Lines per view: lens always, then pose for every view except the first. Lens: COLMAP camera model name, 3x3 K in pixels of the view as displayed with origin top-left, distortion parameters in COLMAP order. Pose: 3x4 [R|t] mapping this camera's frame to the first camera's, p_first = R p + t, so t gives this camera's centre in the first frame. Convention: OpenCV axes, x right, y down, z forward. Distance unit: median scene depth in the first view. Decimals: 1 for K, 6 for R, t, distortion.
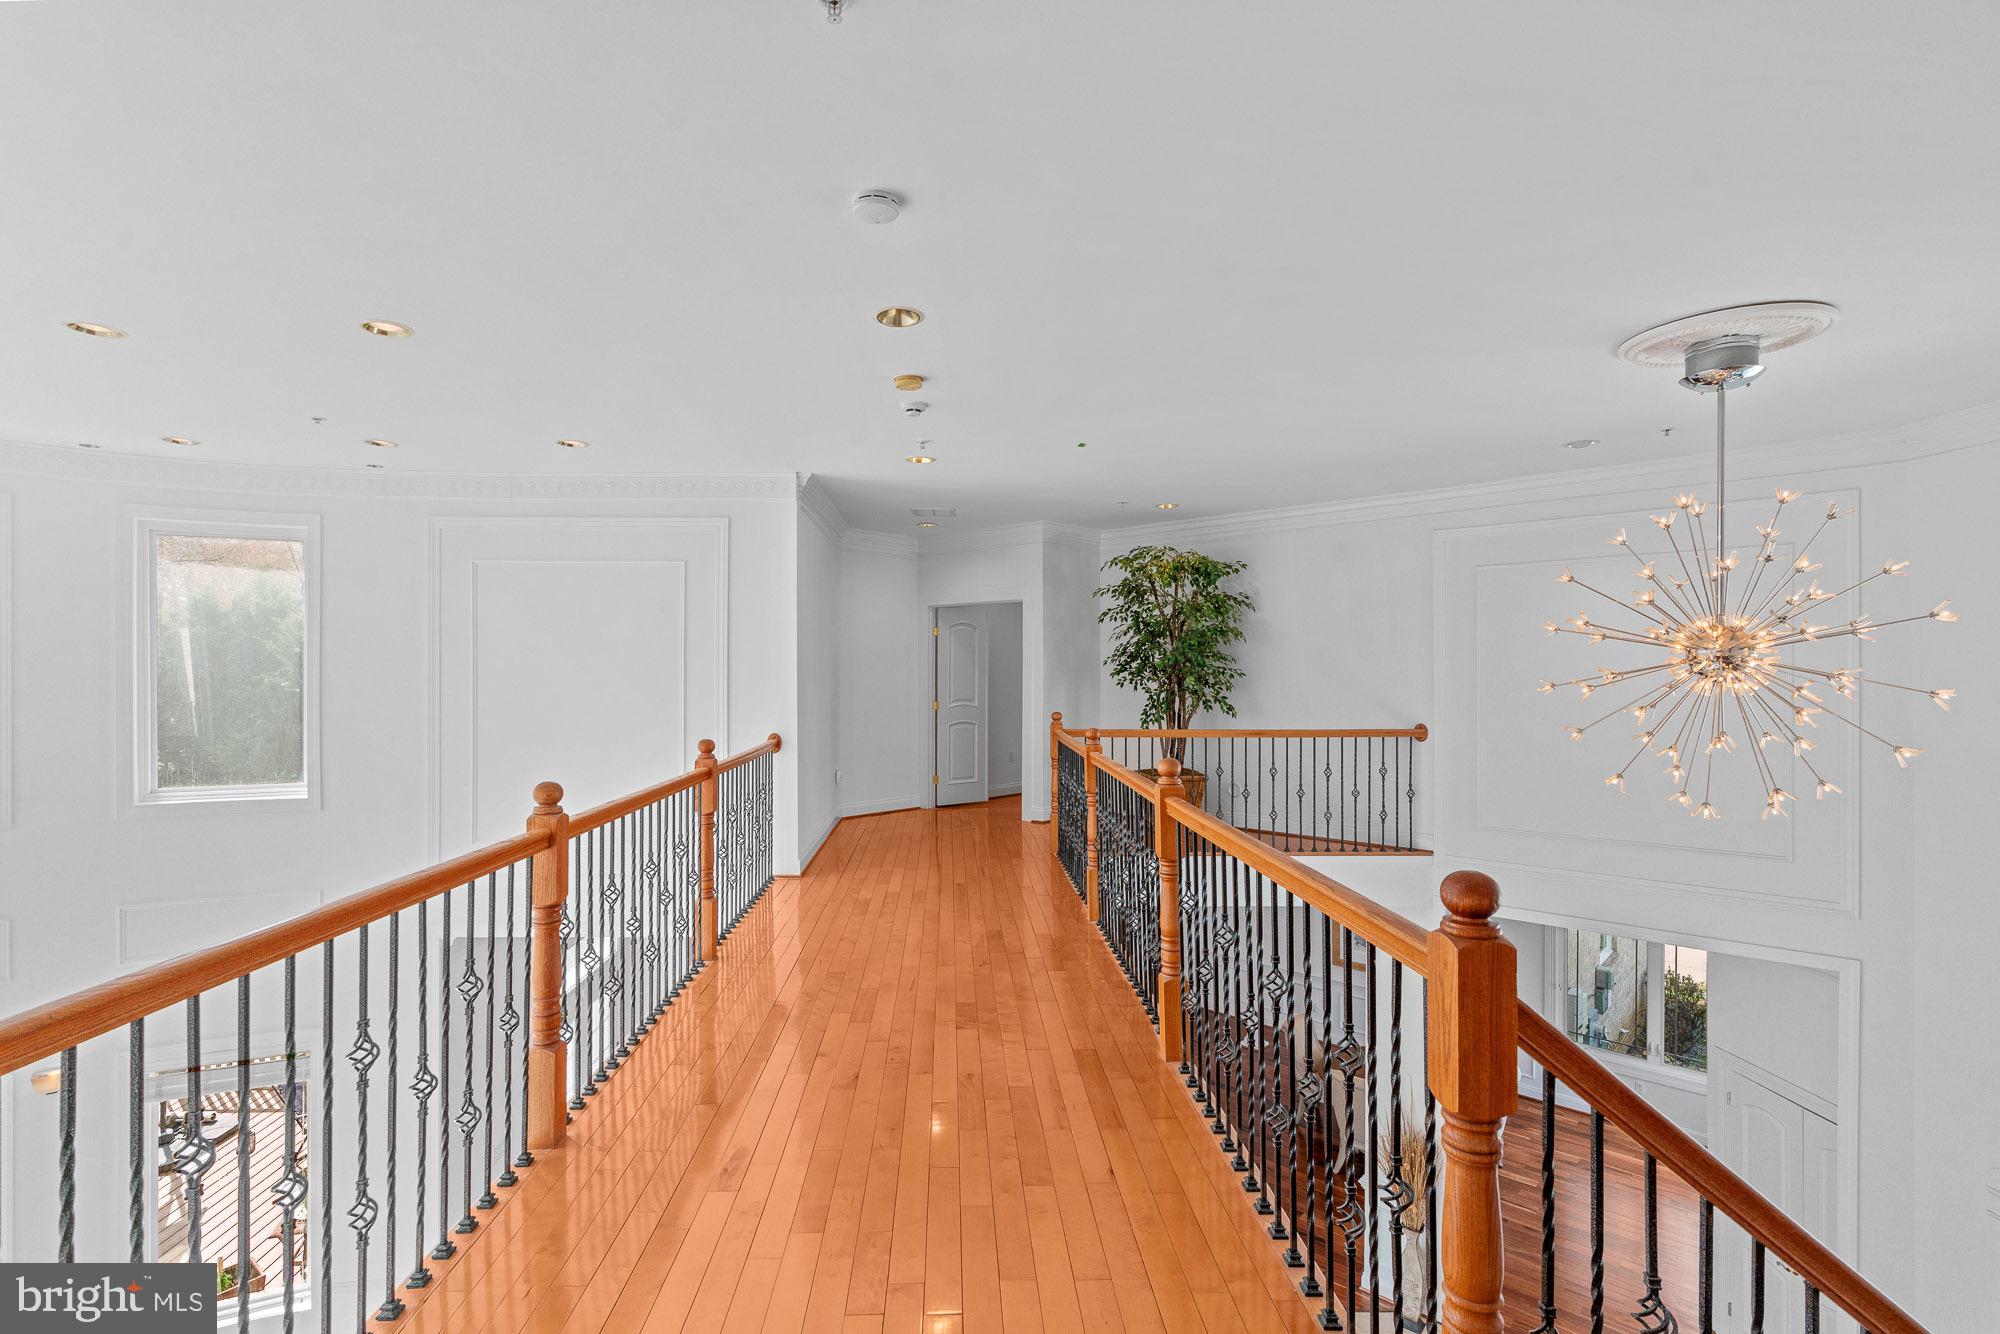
lens RADIAL K [[962.3, 0, 1000.0], [0, 962.3, 667.0], [0, 0, 1]] dist [-0.004545, -0.000092]
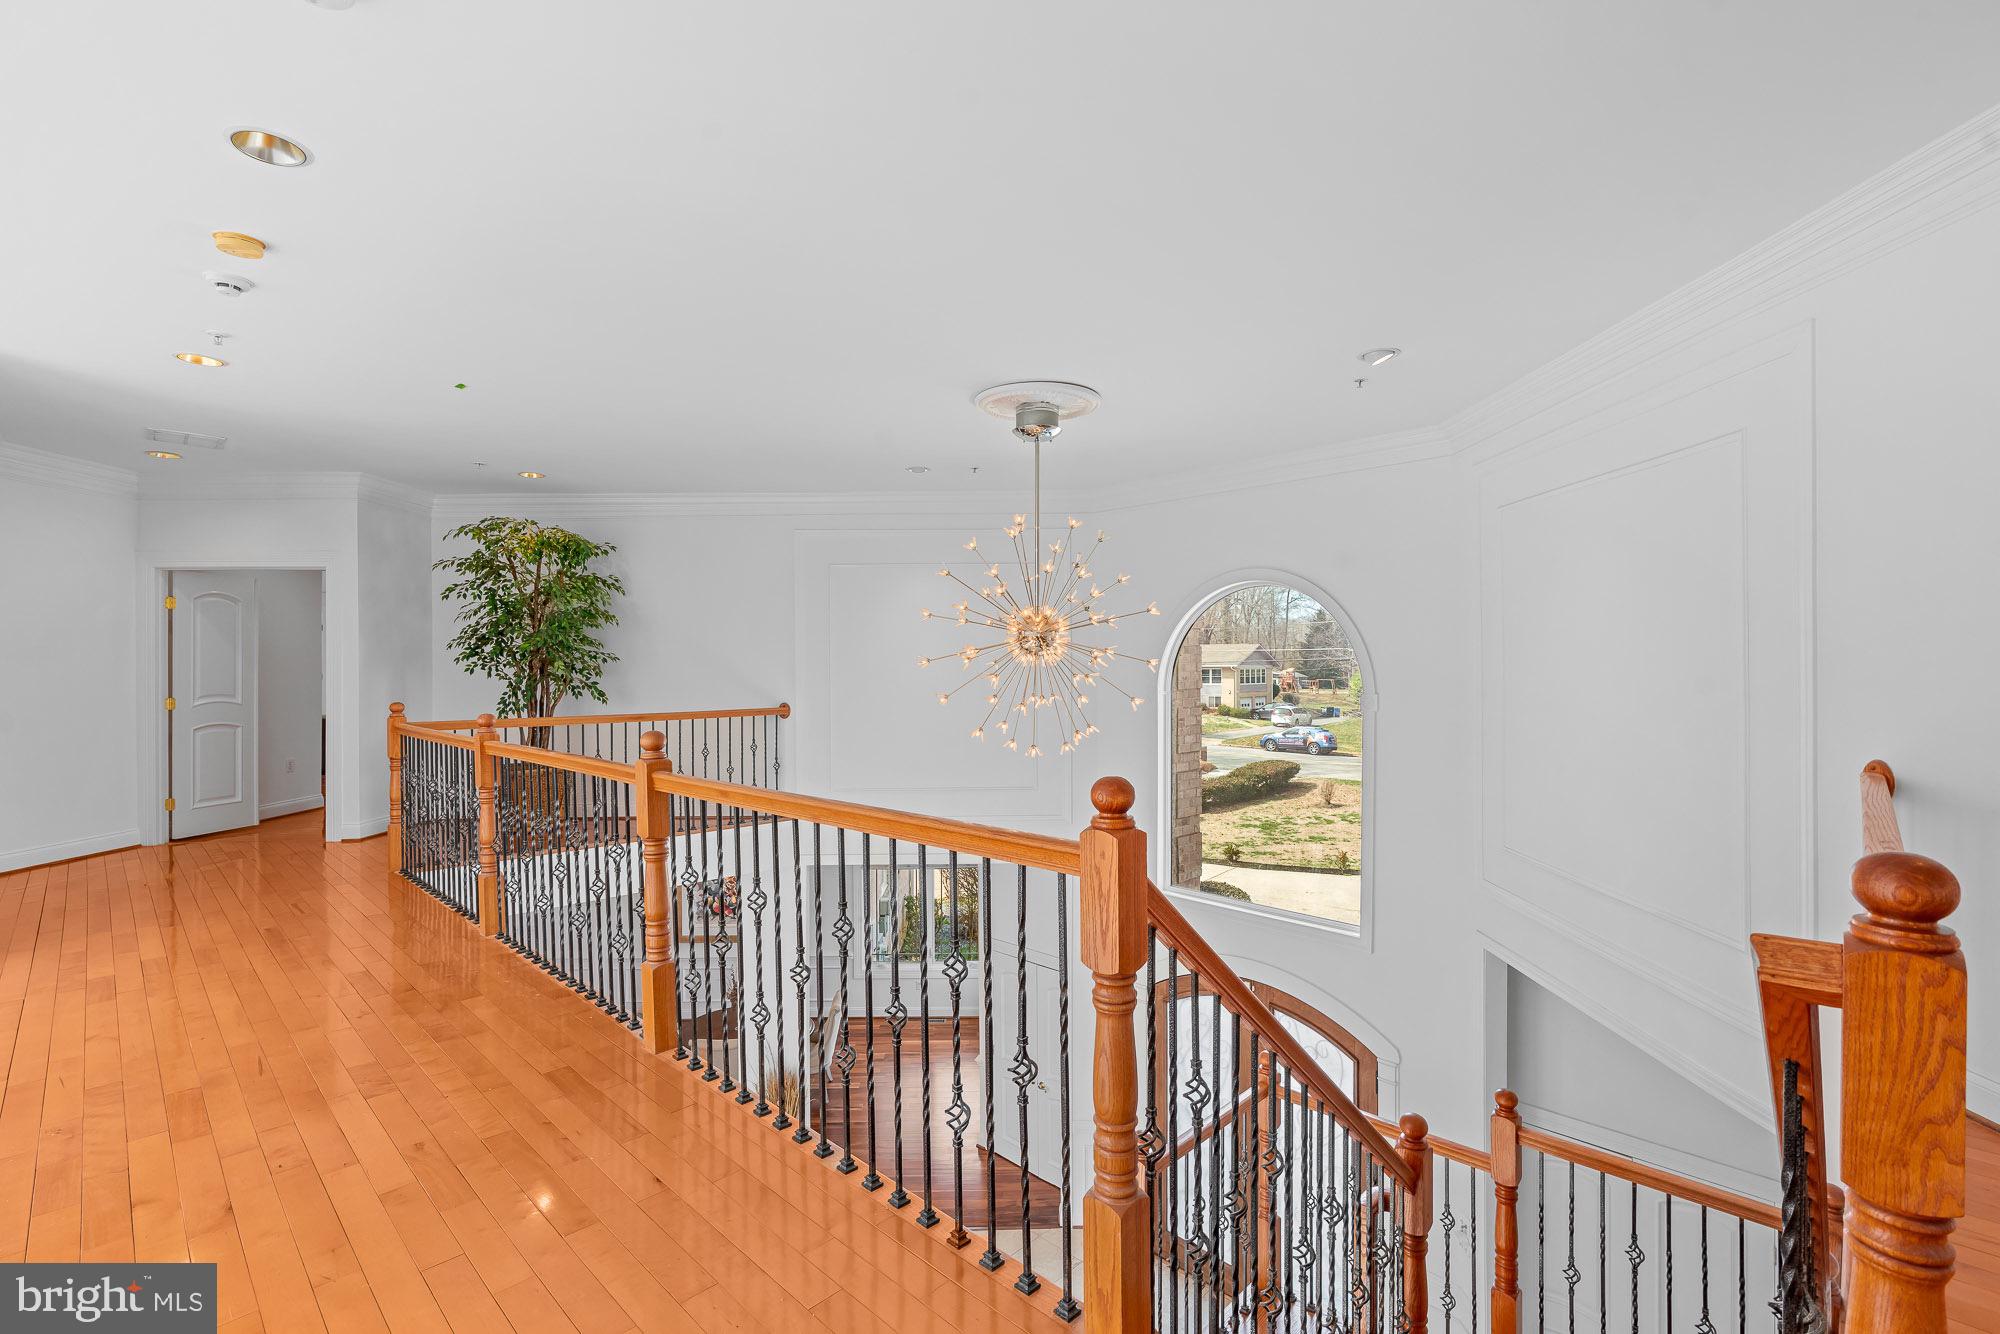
lens RADIAL K [[901.2, 0, 1000.0], [0, 901.2, 667.0], [0, 0, 1]] dist [-0.003163, 0.000632]
pose [[0.715760, -0.003440, 0.698338, -0.105537], [0.005997, 0.999981, -0.001220, 0.019204], [-0.698321, 0.005061, 0.715767, 0.072333]]
